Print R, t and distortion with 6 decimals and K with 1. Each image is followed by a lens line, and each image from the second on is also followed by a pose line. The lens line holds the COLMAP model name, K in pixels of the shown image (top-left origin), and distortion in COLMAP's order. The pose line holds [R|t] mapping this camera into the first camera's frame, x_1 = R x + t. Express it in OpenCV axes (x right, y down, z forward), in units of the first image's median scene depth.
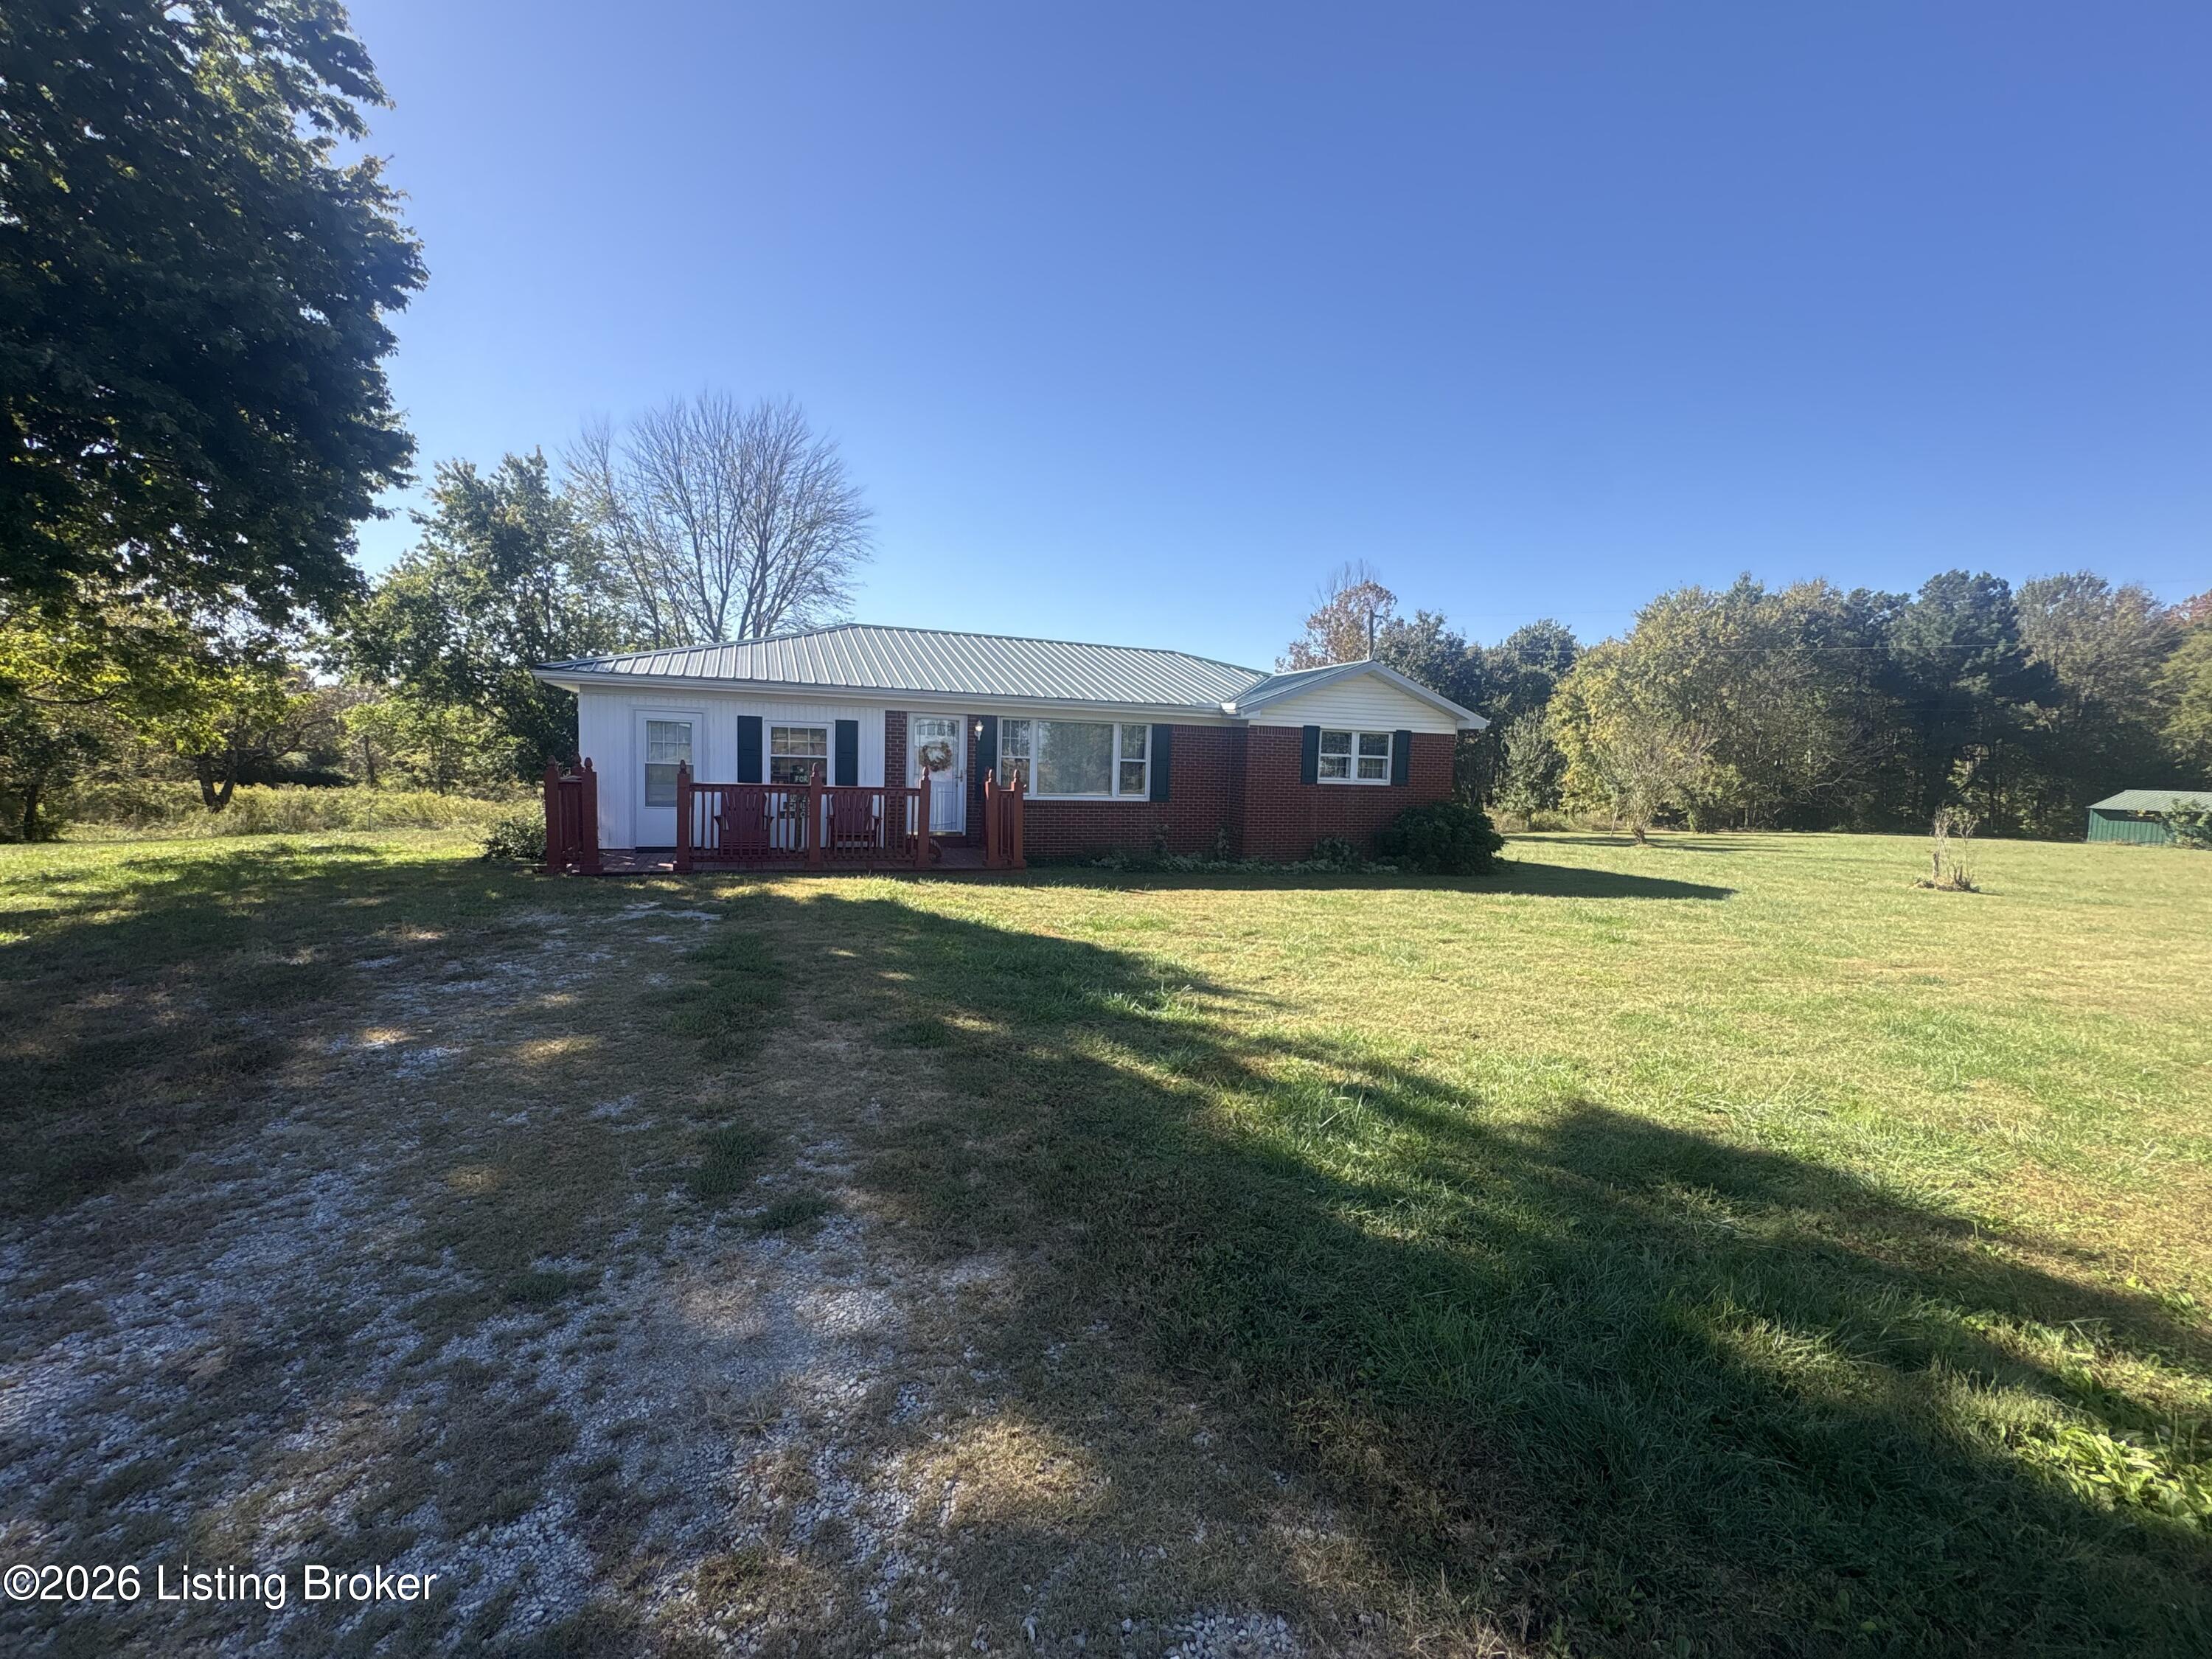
lens RADIAL K [[883.8, 0, 1102.7], [0, 883.8, 827.9], [0, 0, 1]] dist [0.006017, -0.000566]
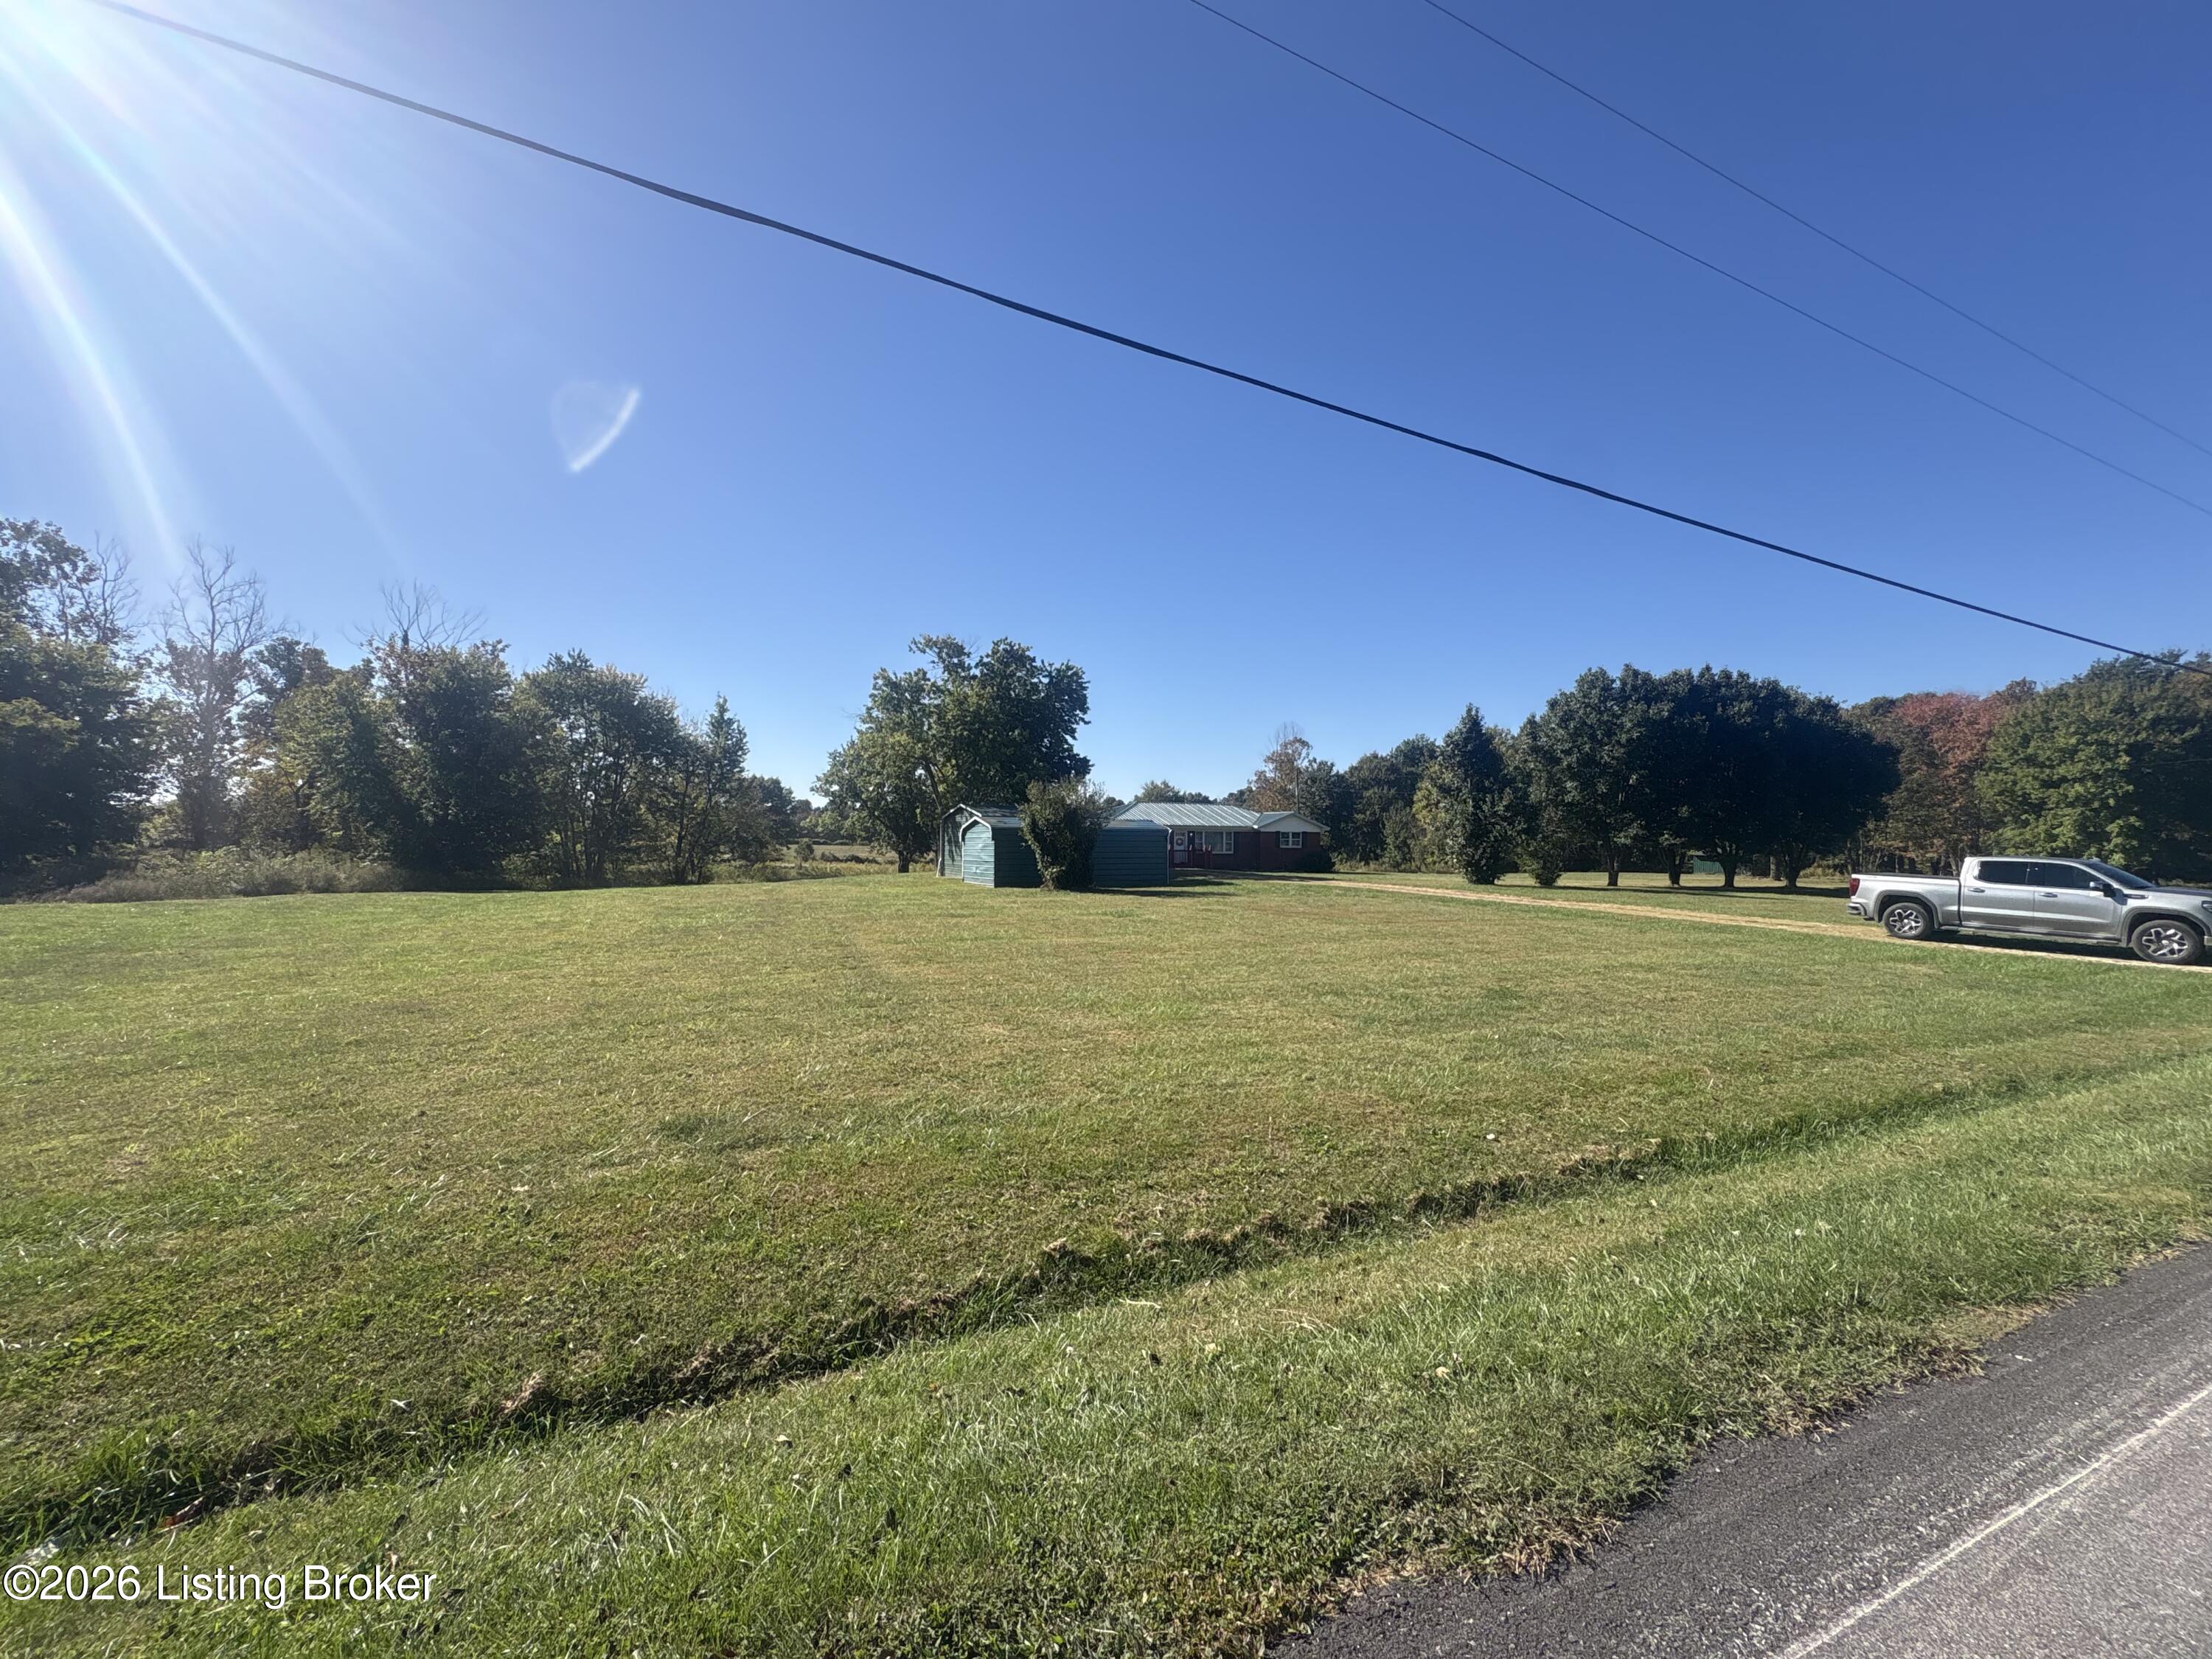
lens RADIAL K [[883.8, 0, 1105.8], [0, 883.8, 825.6], [0, 0, 1]] dist [0.006017, -0.000566]
pose [[0.997836, -0.014583, 0.064118, -0.872876], [0.019721, 0.996579, -0.080253, 0.171065], [-0.062728, 0.081343, 0.994710, -3.186983]]
